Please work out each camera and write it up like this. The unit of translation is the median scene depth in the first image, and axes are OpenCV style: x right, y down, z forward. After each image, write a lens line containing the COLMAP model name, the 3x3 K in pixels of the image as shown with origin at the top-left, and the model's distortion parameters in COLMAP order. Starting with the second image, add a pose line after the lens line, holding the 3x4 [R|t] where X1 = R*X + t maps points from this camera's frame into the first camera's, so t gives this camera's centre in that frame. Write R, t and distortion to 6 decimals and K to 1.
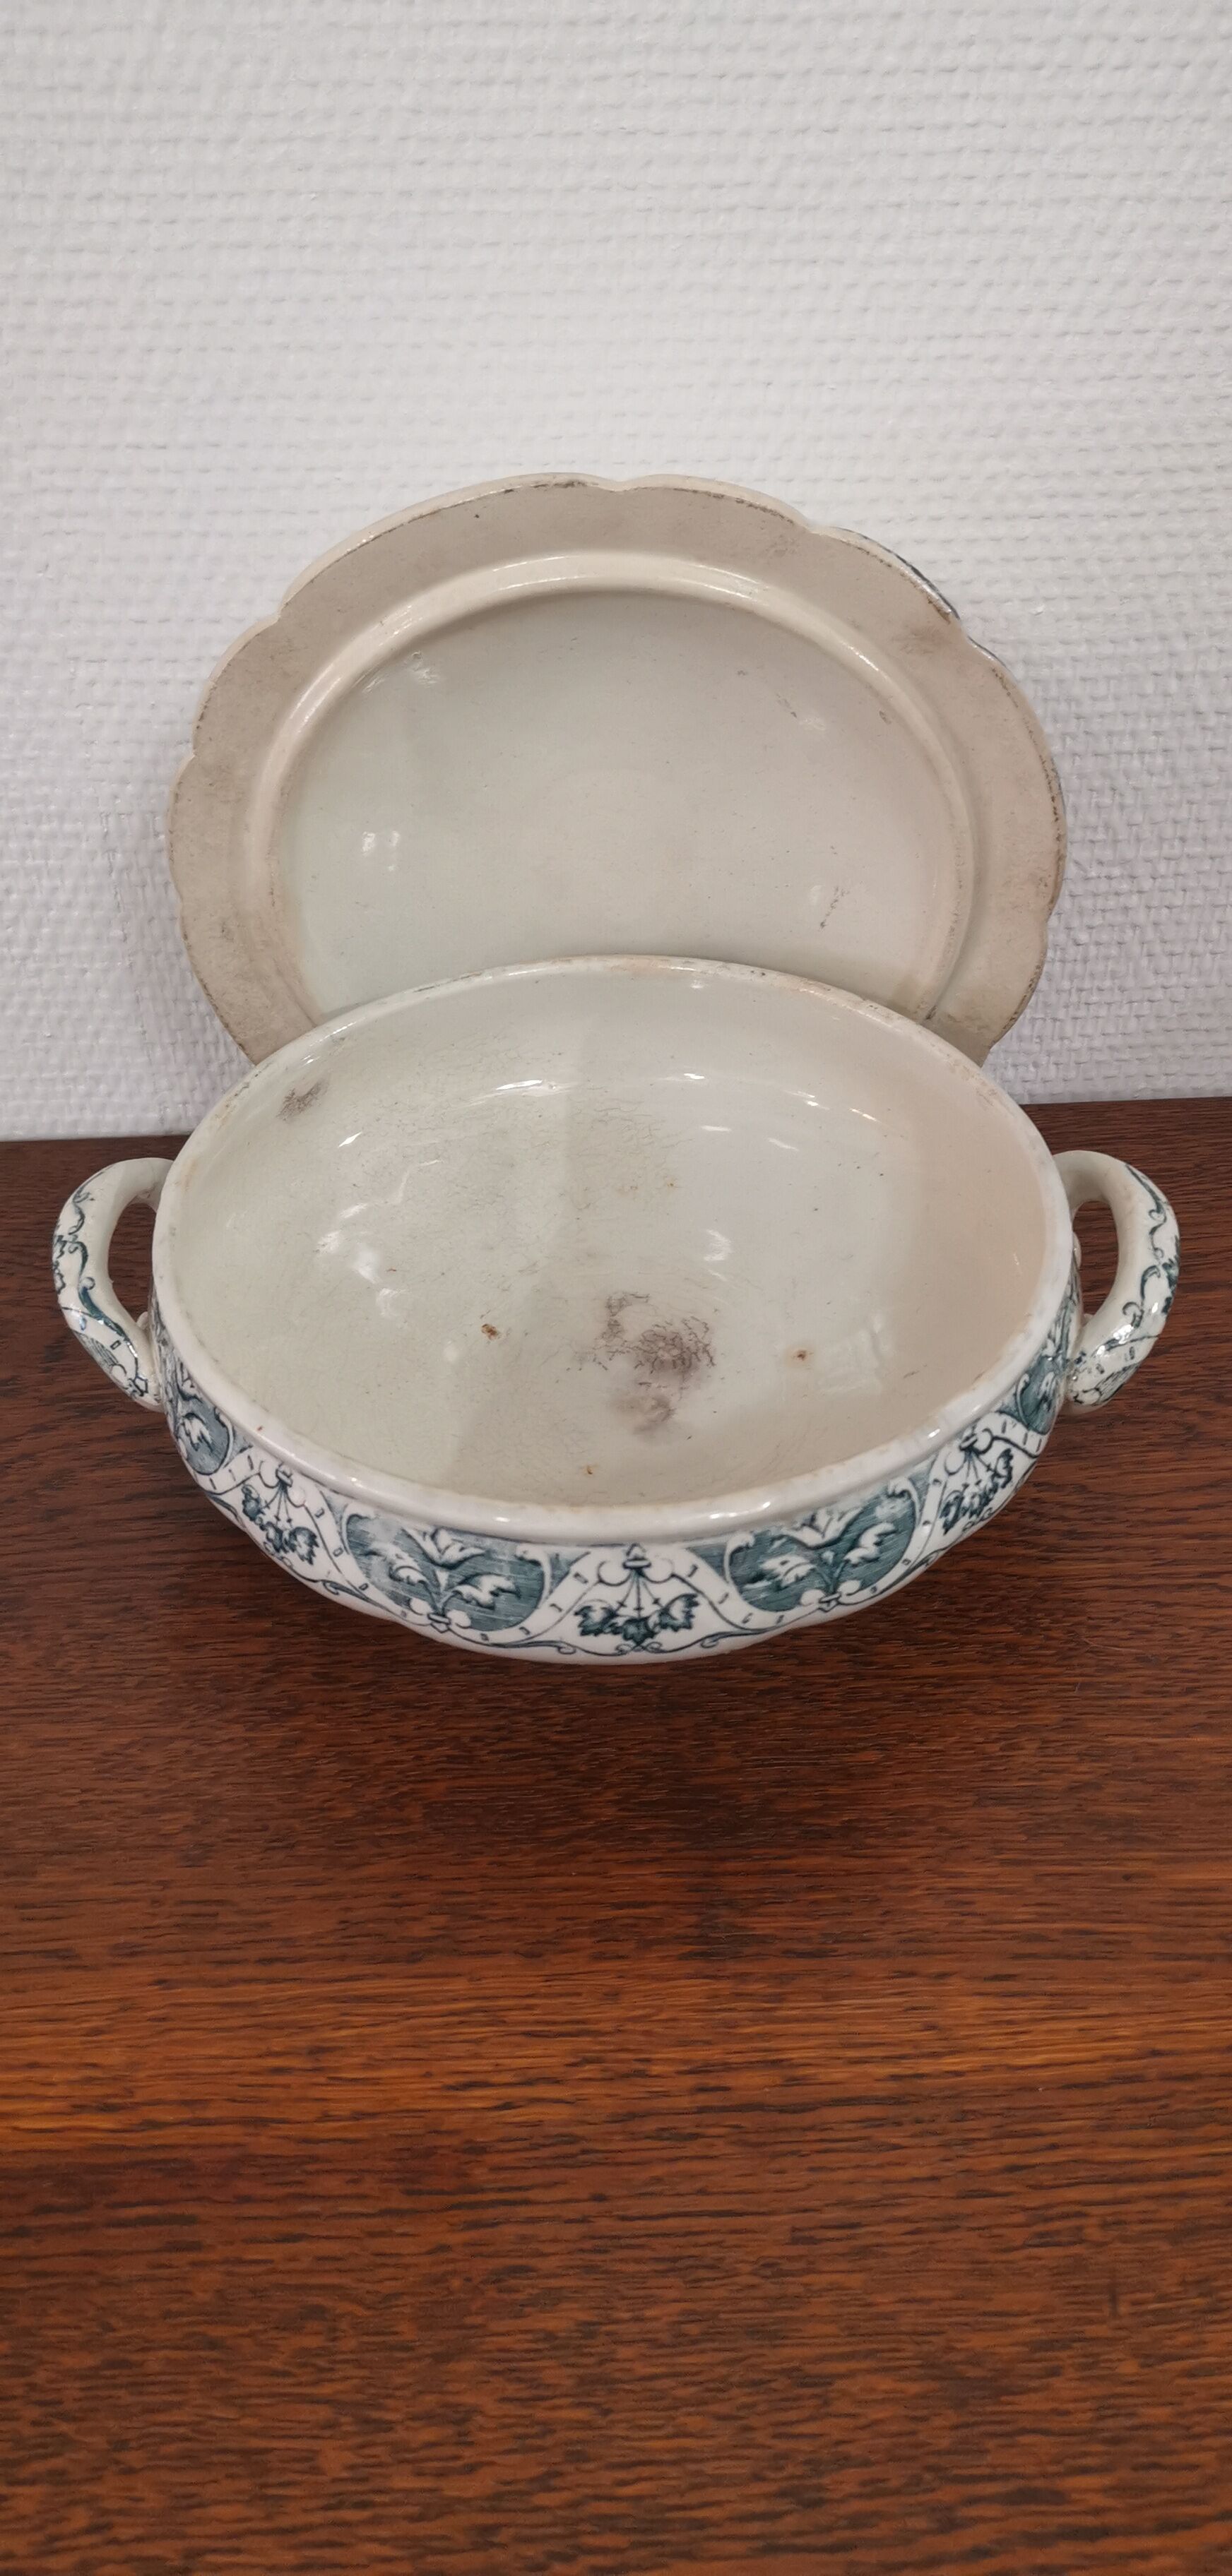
lens RADIAL K [[2044.4, 0, 616.0], [0, 2044.4, 1288.0], [0, 0, 1]] dist [0.039545, -0.070316]
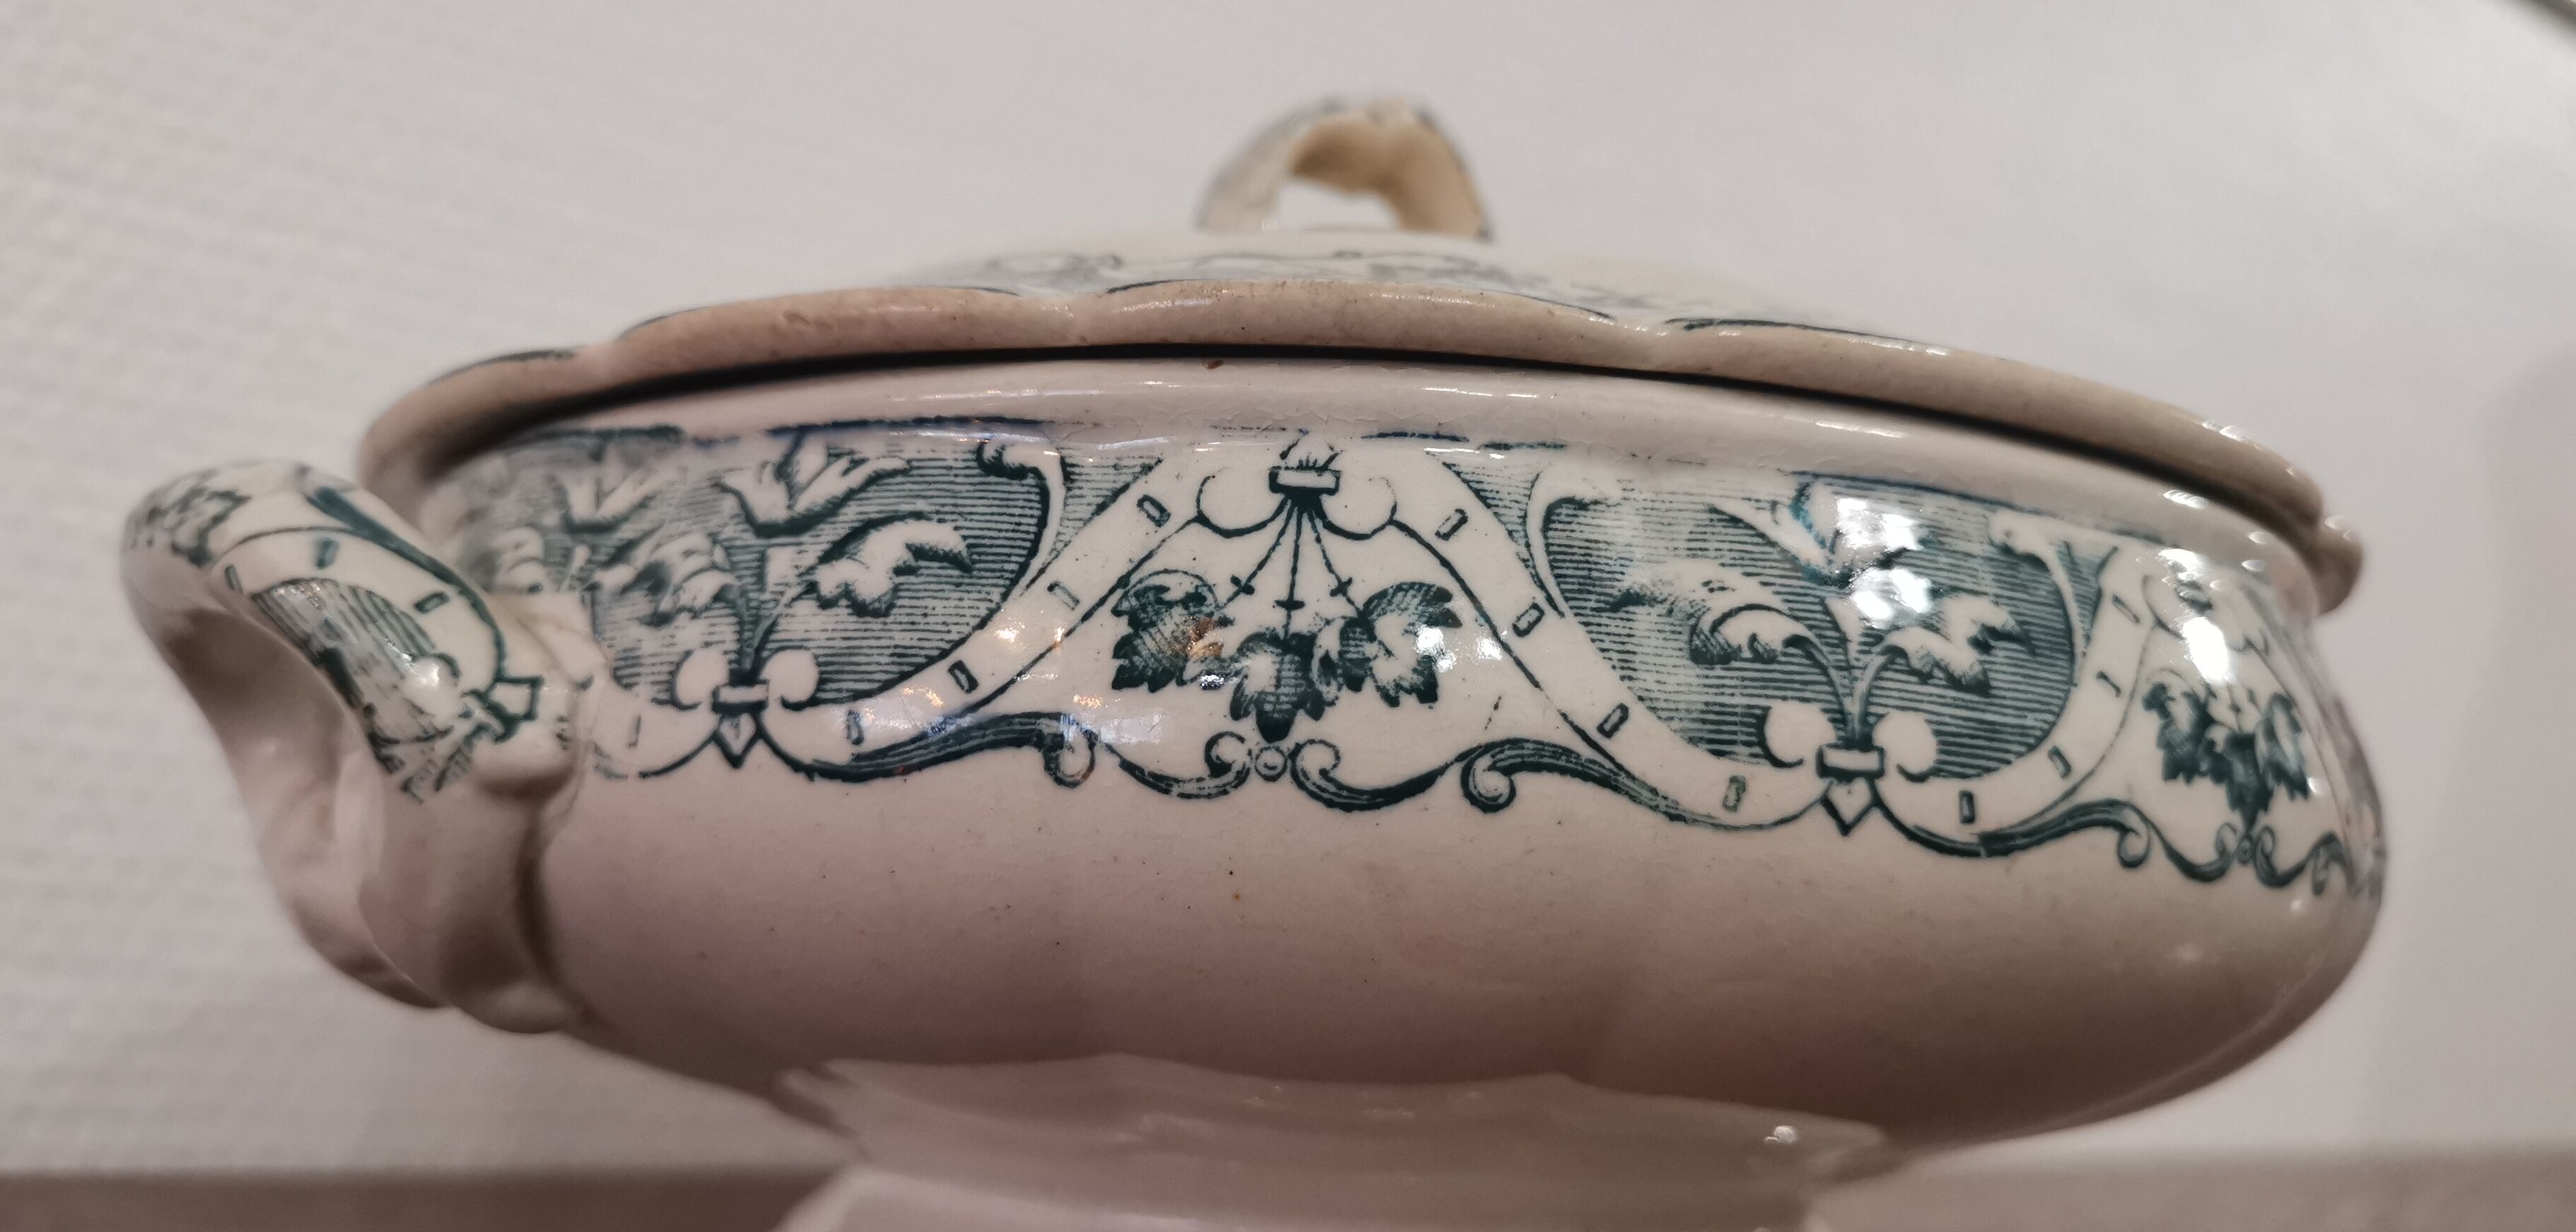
lens RADIAL K [[2131.2, 0, 1288.0], [0, 2131.2, 616.0], [0, 0, 1]] dist [-0.003277, -0.076019]
pose [[0.812521, 0.155135, 0.561910, -0.370490], [0.324653, 0.680178, -0.657235, 0.351328], [-0.484160, 0.716443, 0.502293, 0.850895]]
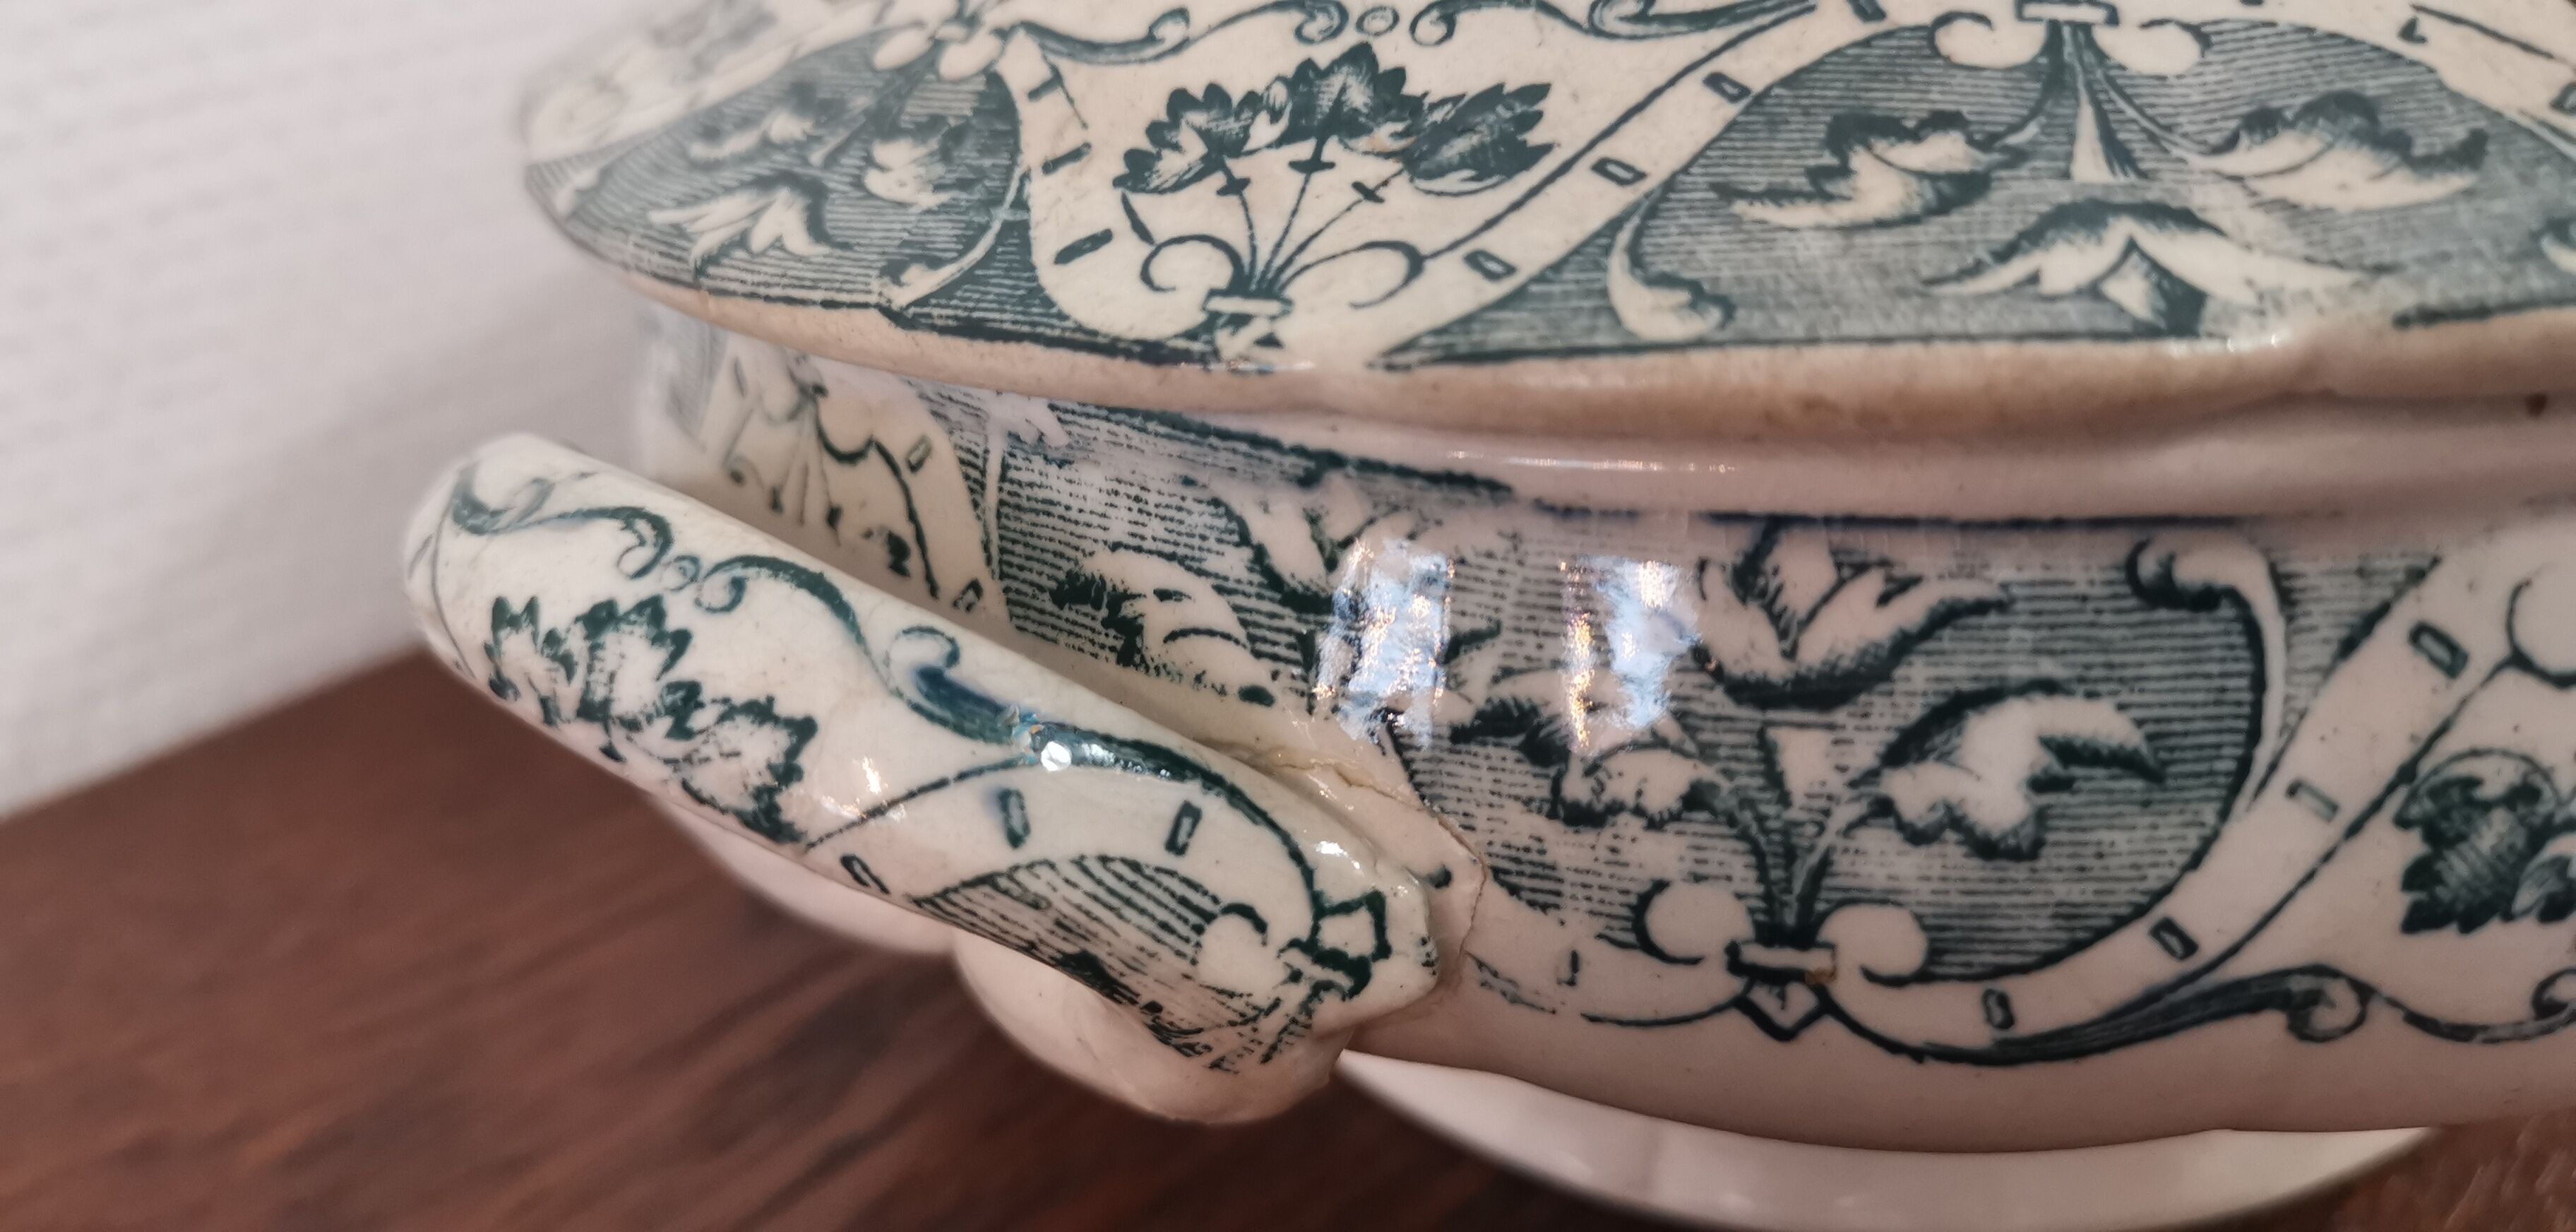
lens RADIAL K [[2131.2, 0, 1288.0], [0, 2131.2, 616.0], [0, 0, 1]] dist [-0.003277, -0.076019]
pose [[0.690310, -0.373055, 0.619921, -0.418178], [0.526498, 0.846705, -0.076750, 0.035792], [-0.496258, 0.379369, 0.780901, 0.912737]]
